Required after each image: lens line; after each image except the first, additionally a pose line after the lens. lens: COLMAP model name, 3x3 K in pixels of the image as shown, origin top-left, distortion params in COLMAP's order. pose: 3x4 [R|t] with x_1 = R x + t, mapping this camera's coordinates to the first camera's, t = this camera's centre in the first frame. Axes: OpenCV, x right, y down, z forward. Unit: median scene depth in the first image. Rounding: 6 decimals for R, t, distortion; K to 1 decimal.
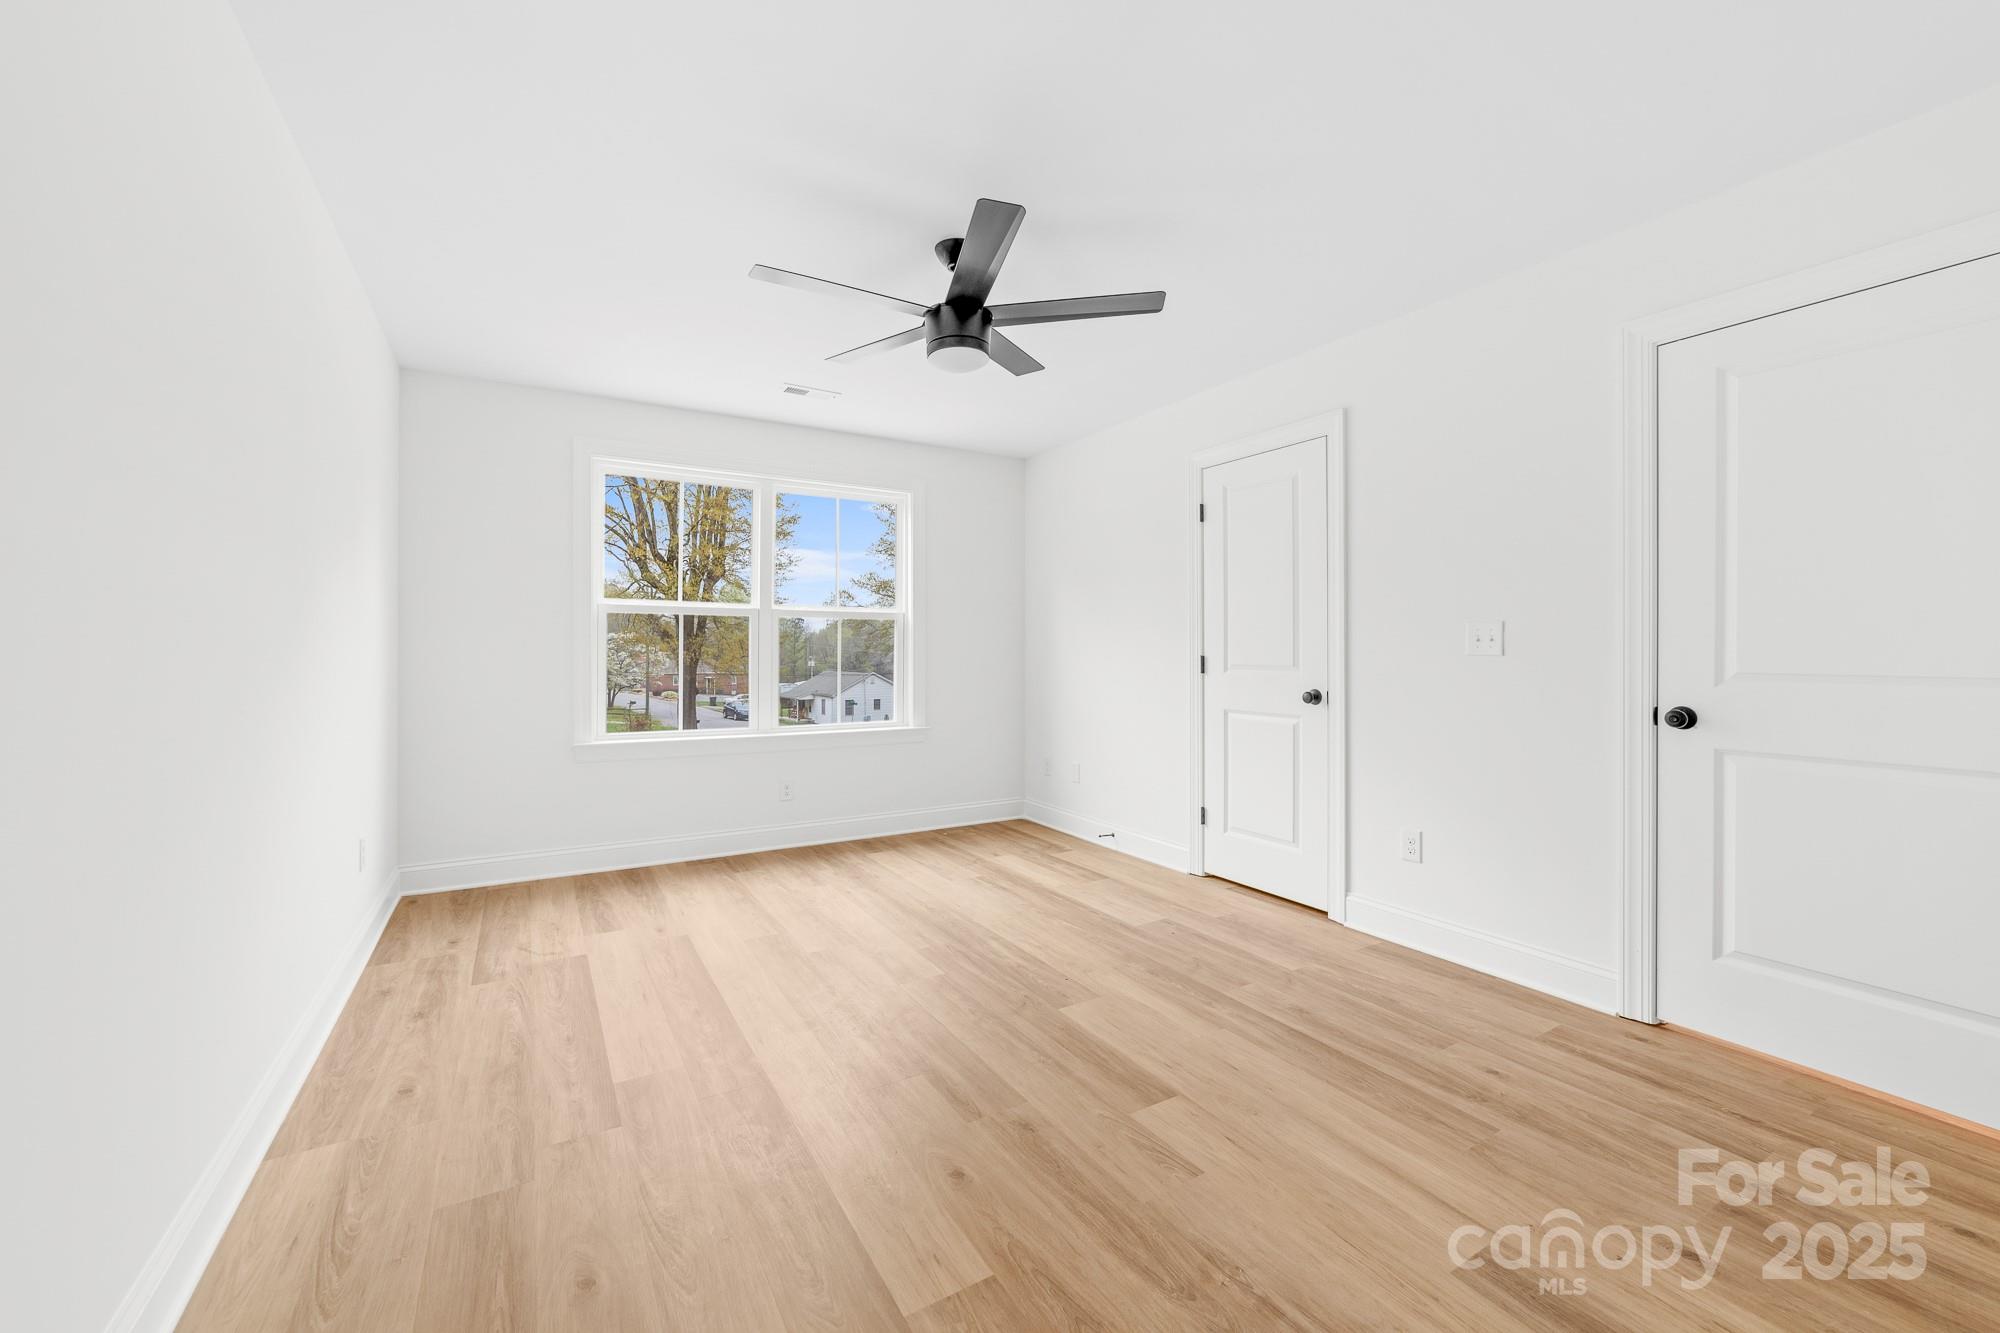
lens RADIAL K [[796.0, 0, 1000.0], [0, 796.0, 666.5], [0, 0, 1]] dist [-0.003464, -0.000099]
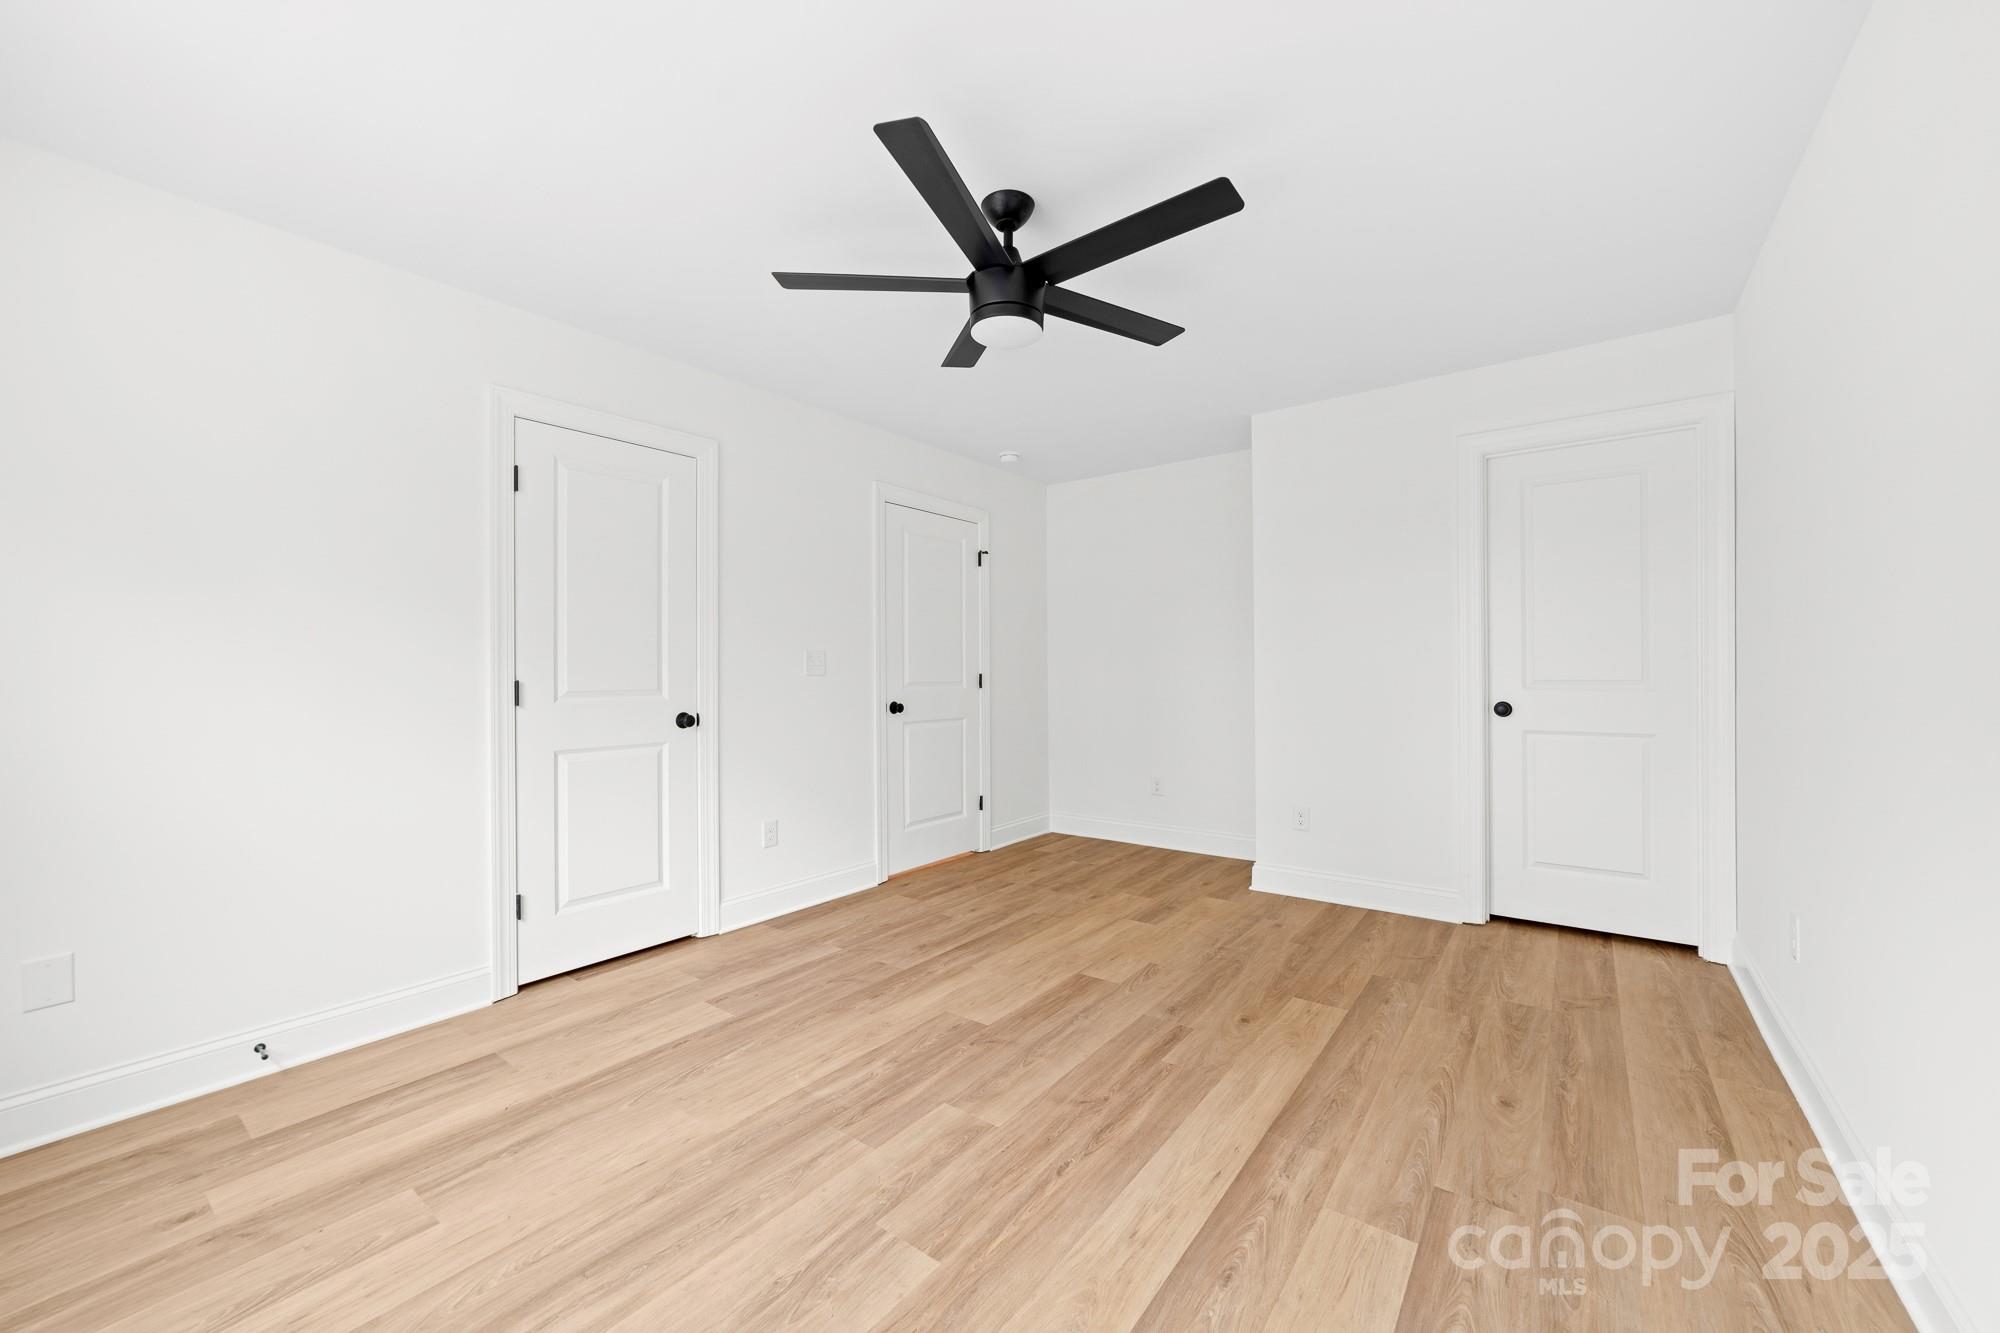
lens RADIAL K [[746.9, 0, 1000.0], [0, 746.9, 666.5], [0, 0, 1]] dist [0.000896, 0.000276]
pose [[-0.367847, 0.010188, 0.929831, -0.768896], [0.019599, 0.999803, -0.003201, -0.022695], [-0.929680, 0.017046, -0.367974, 1.238358]]
